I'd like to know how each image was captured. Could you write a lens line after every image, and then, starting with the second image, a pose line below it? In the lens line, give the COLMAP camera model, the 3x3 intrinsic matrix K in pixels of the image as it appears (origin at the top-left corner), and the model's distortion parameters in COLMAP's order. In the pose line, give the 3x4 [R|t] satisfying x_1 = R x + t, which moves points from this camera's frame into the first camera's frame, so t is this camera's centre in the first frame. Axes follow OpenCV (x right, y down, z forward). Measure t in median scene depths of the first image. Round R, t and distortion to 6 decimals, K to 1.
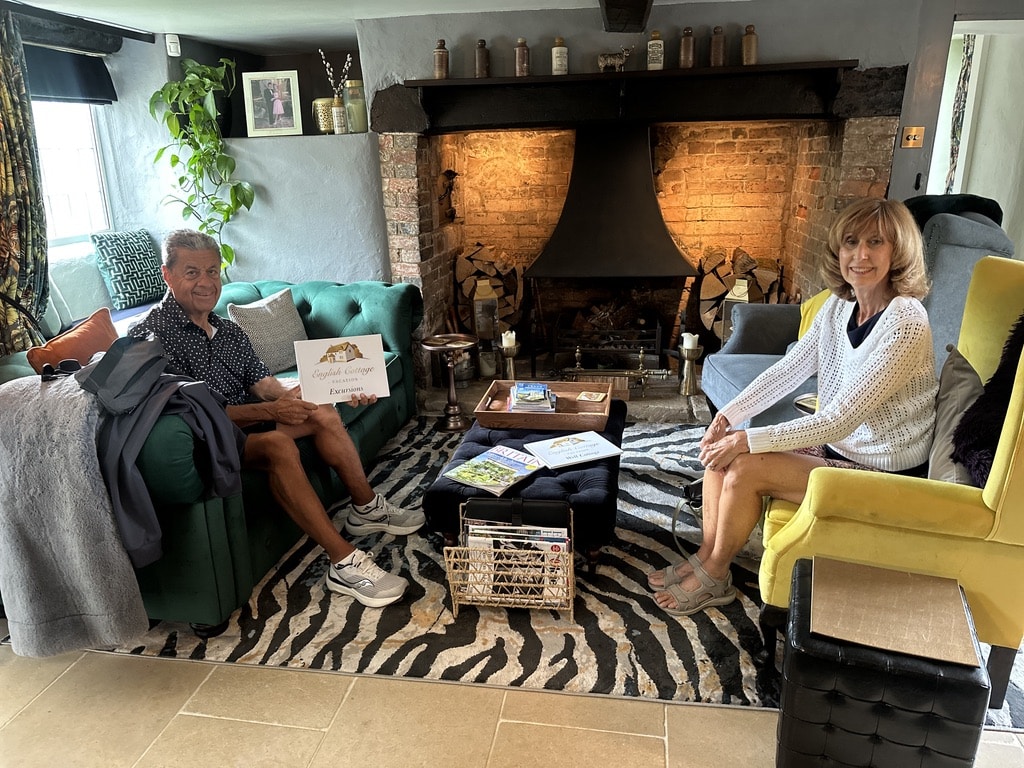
lens RADIAL K [[722.8, 0, 509.7], [0, 722.8, 394.0], [0, 0, 1]] dist [0.075782, -0.099078]
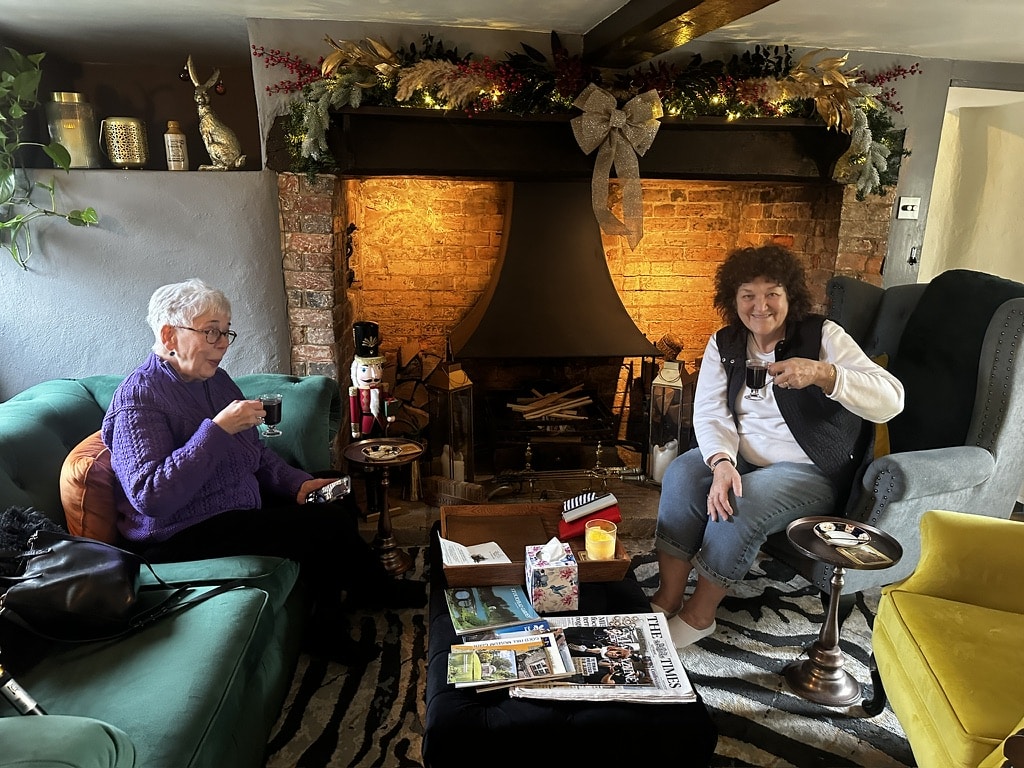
lens RADIAL K [[722.8, 0, 509.0], [0, 722.8, 381.2], [0, 0, 1]] dist [0.075782, -0.099078]
pose [[0.962286, -0.024170, 0.270965, -0.156607], [0.047119, 0.995799, -0.078508, -0.078648], [-0.267929, 0.088314, 0.959382, 0.248018]]
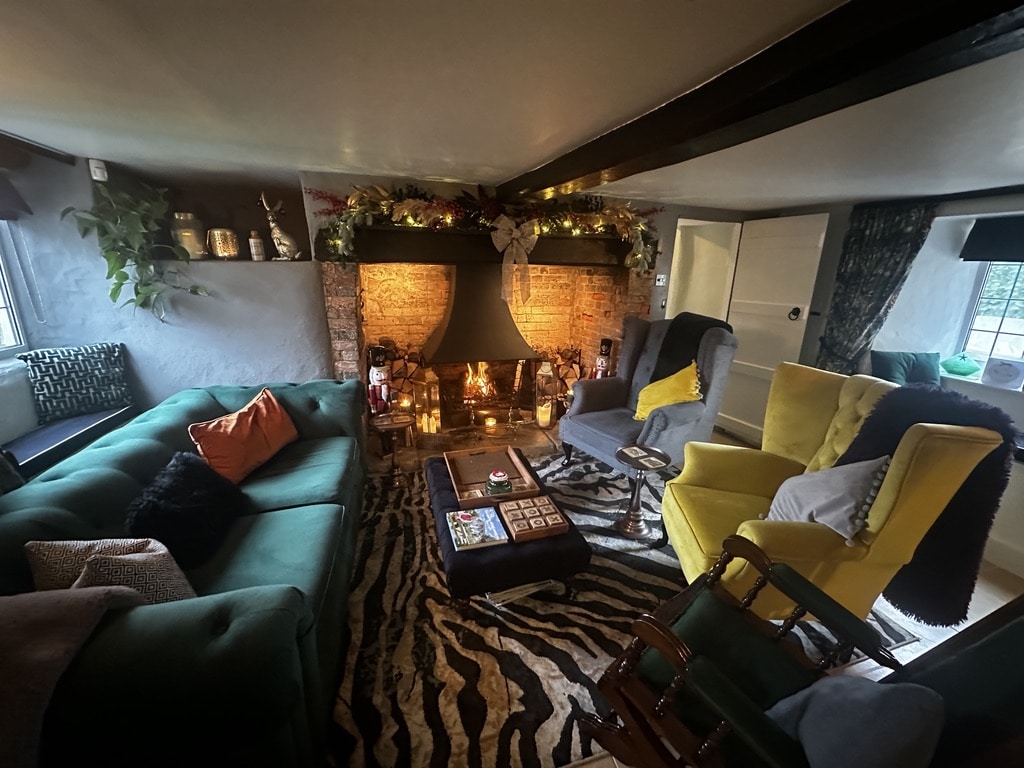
lens RADIAL K [[414.6, 0, 513.4], [0, 414.6, 383.1], [0, 0, 1]] dist [-0.001786, 0.000380]
pose [[0.898488, -0.078481, 0.431925, -0.202675], [0.099870, 0.994633, -0.027023, -0.096101], [-0.427486, 0.067416, 0.901505, 0.228035]]
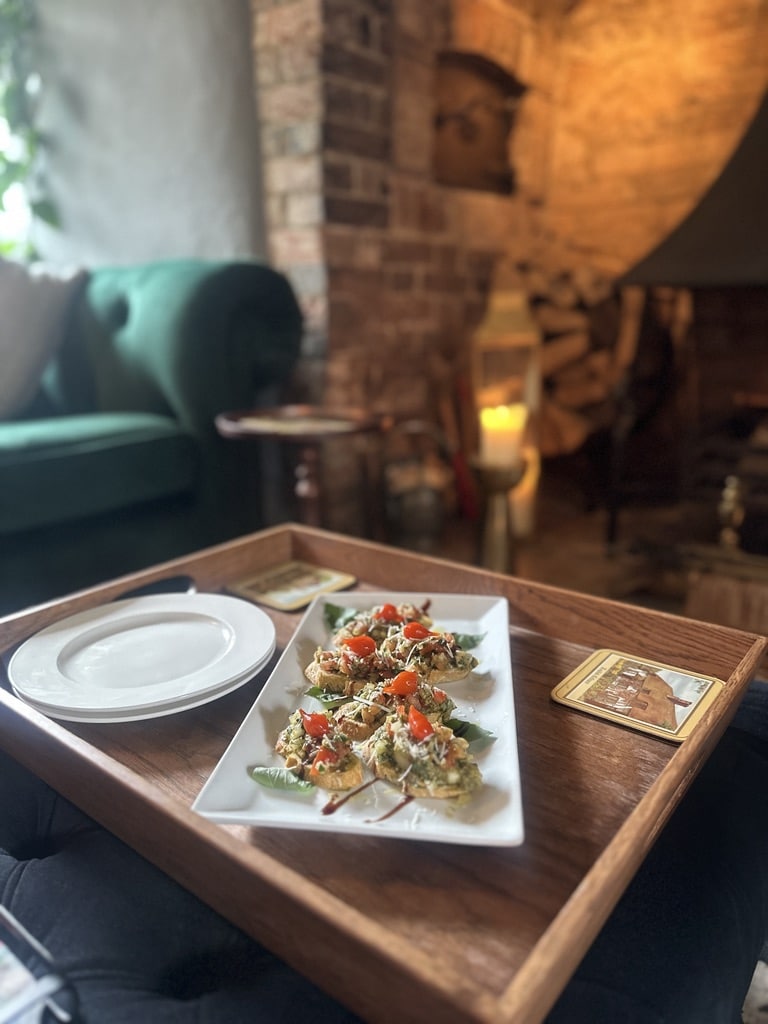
lens RADIAL K [[722.8, 0, 382.6], [0, 722.8, 515.3], [0, 0, 1]] dist [0.075782, -0.099078]
pose [[0.860183, 0.144153, -0.489189, 0.135181], [-0.166788, 0.985989, -0.002728, -0.023916], [0.481941, 0.083937, 0.872174, 0.686280]]
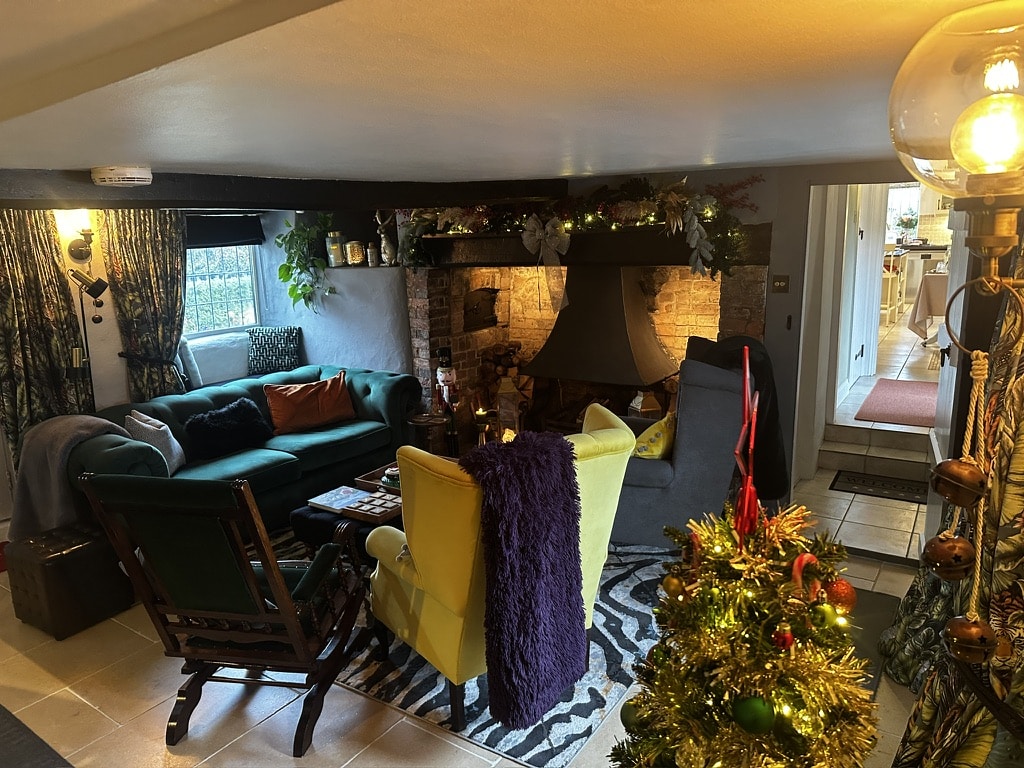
lens RADIAL K [[722.8, 0, 507.3], [0, 722.8, 379.7], [0, 0, 1]] dist [0.075782, -0.099078]
pose [[0.905799, 0.080394, -0.416012, 0.573232], [-0.124477, 0.989000, -0.079905, -0.056656], [0.405012, 0.124161, 0.905842, -0.144347]]
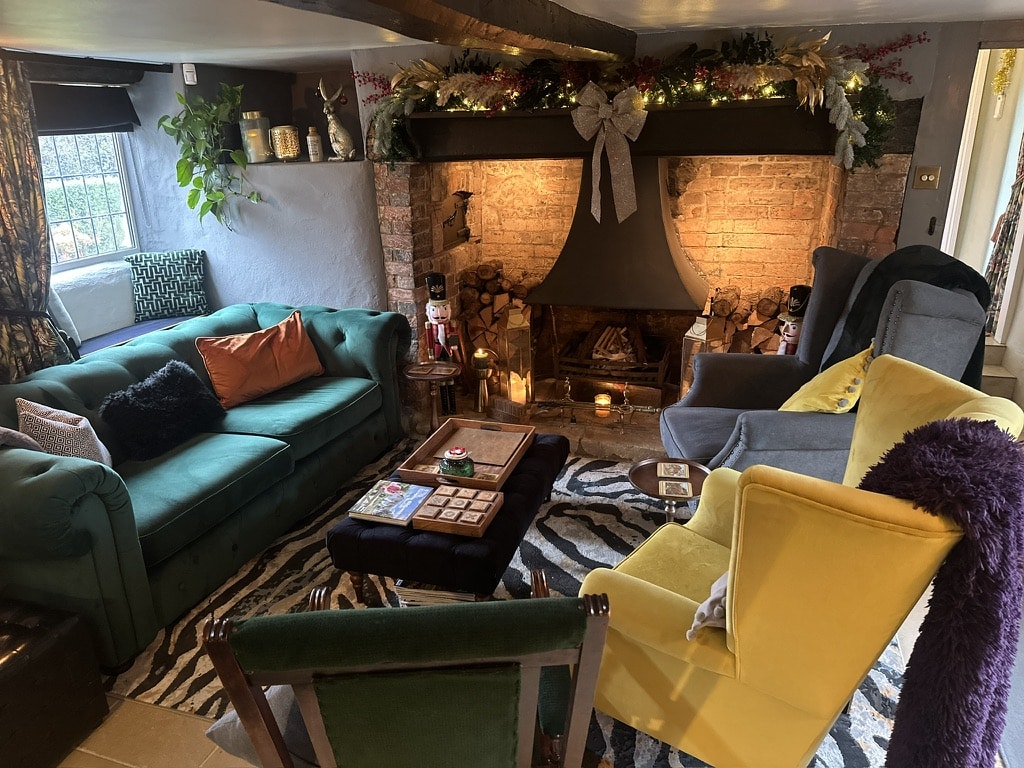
lens RADIAL K [[722.8, 0, 511.2], [0, 722.8, 397.7], [0, 0, 1]] dist [0.075782, -0.099078]
pose [[0.987722, 0.055030, -0.146206, 0.168725], [-0.049356, 0.997891, 0.042161, -0.081561], [0.148218, -0.034427, 0.988355, 0.019629]]
